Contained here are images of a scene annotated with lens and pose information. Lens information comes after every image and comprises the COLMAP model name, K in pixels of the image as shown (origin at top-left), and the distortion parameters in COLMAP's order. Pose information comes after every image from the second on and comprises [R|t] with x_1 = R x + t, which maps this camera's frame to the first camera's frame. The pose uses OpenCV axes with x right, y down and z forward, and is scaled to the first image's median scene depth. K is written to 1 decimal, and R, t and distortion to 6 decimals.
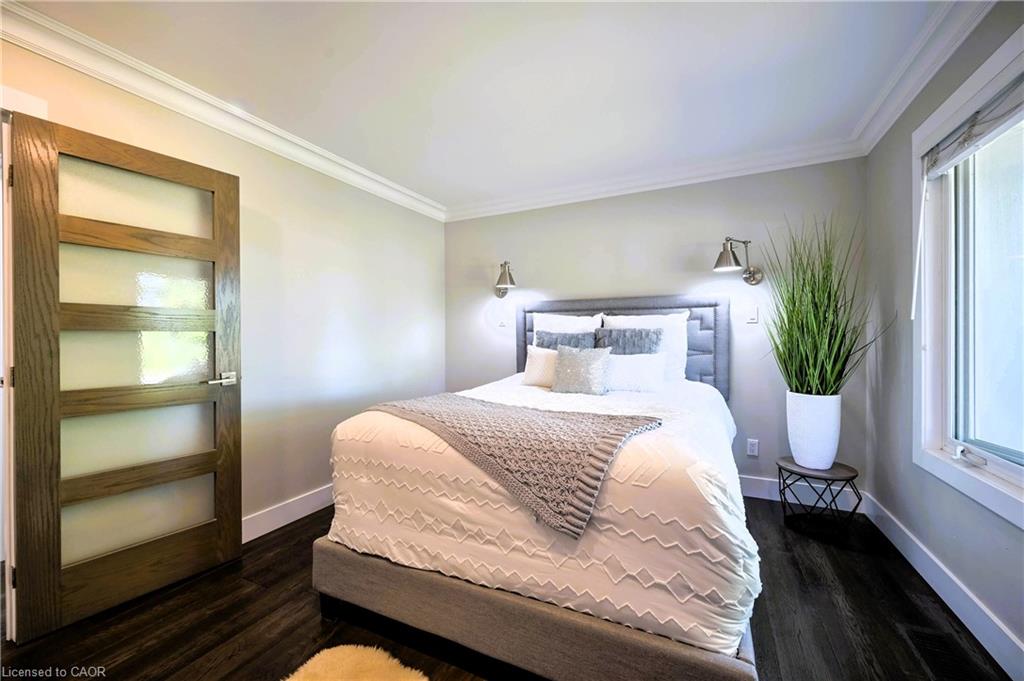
lens RADIAL K [[400.9, 0, 514.9], [0, 400.9, 341.7], [0, 0, 1]] dist [-0.001660, 0.000011]
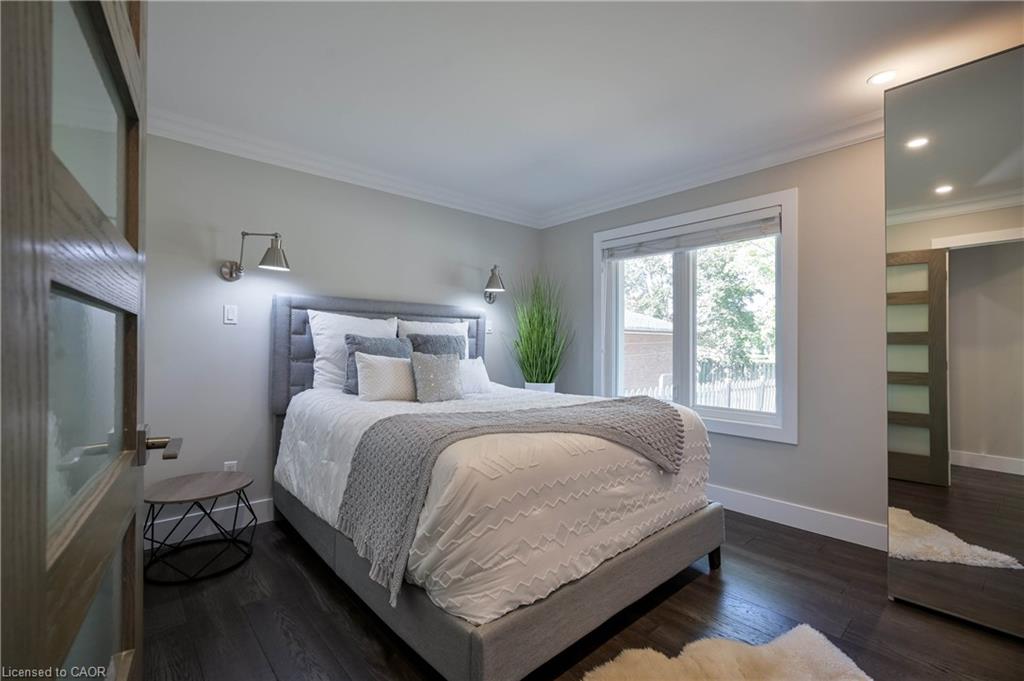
lens RADIAL K [[452.5, 0, 516.4], [0, 452.5, 339.0], [0, 0, 1]] dist [-0.000312, -0.000288]
pose [[0.375367, 0.018784, 0.926686, -0.807228], [0.000826, 0.999787, -0.020601, 0.001479], [-0.926876, 0.008499, 0.375272, 0.430774]]
